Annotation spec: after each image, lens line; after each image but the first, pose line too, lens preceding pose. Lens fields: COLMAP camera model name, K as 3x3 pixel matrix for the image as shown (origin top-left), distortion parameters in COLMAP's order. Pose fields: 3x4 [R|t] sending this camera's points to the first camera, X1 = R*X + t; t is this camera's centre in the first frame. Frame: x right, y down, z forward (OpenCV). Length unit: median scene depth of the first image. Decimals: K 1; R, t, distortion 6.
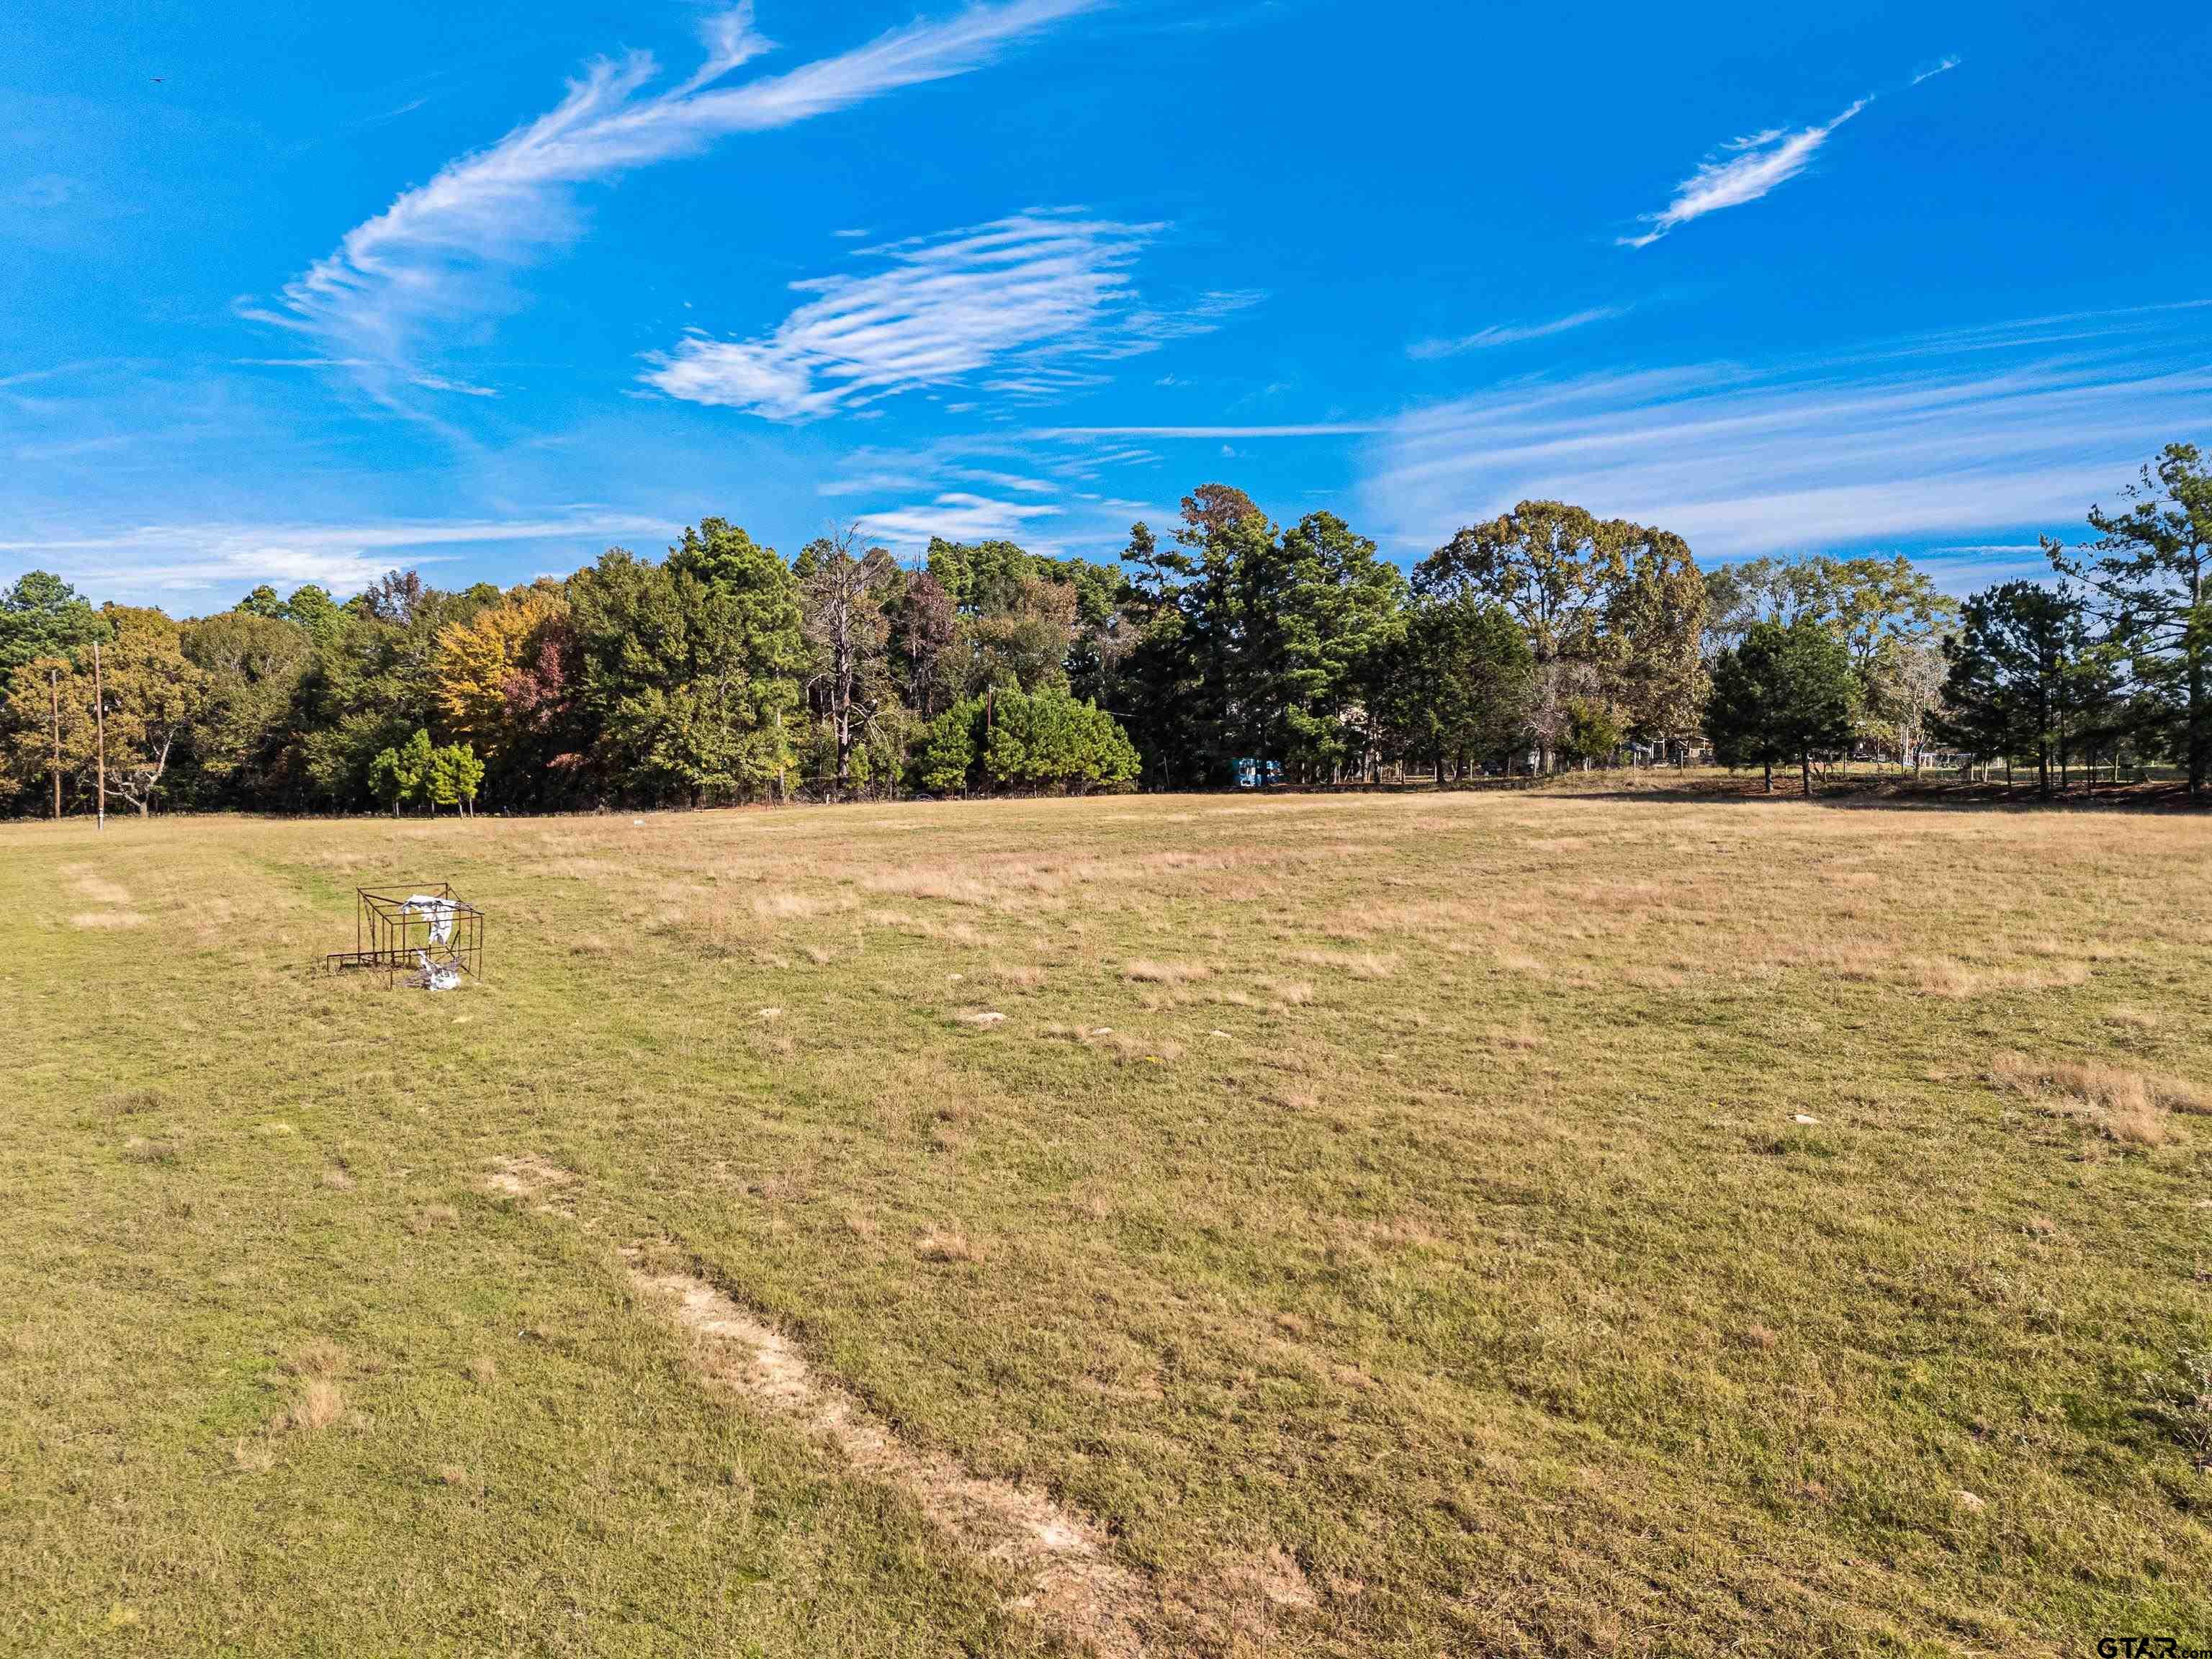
lens RADIAL K [[1583.8, 0, 1130.4], [0, 1583.8, 840.8], [0, 0, 1]] dist [0.057721, -0.064718]
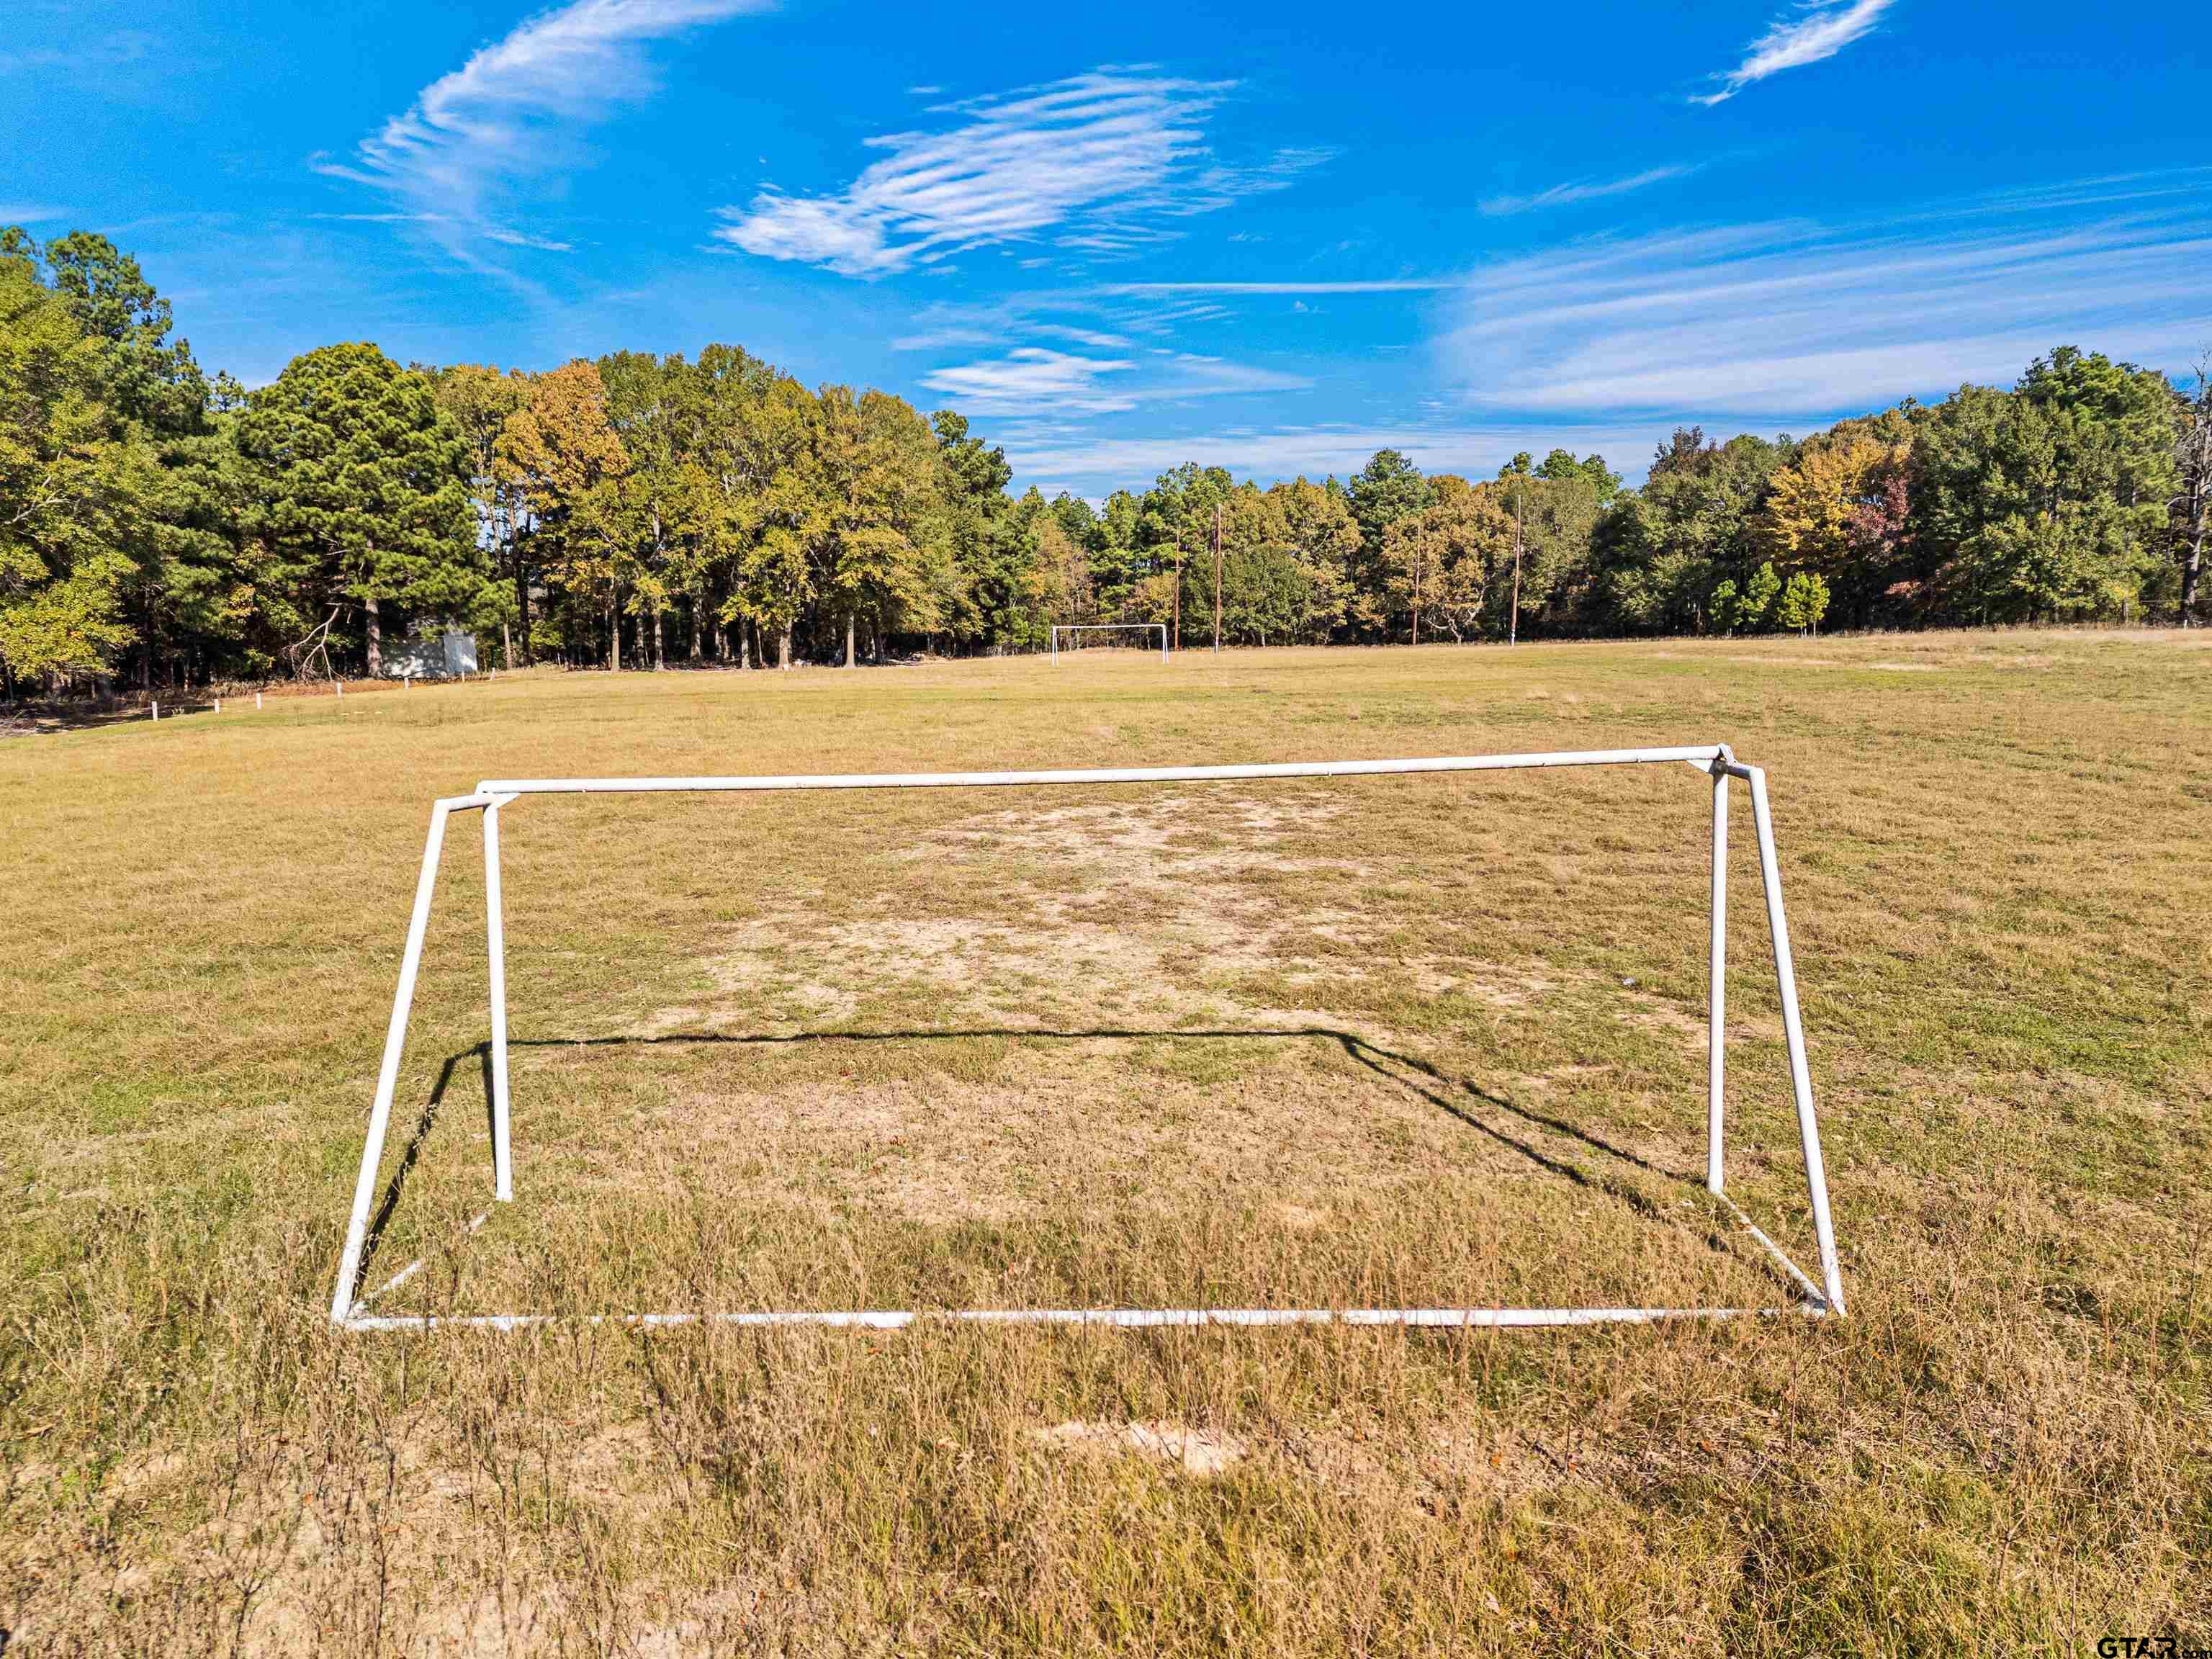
lens RADIAL K [[1583.8, 0, 1074.7], [0, 1583.8, 851.8], [0, 0, 1]] dist [0.057721, -0.064718]
pose [[0.820467, 0.080461, -0.566003, -0.180492], [-0.029919, 0.994733, 0.098037, 0.038050], [0.570910, -0.063502, 0.818553, -0.226252]]
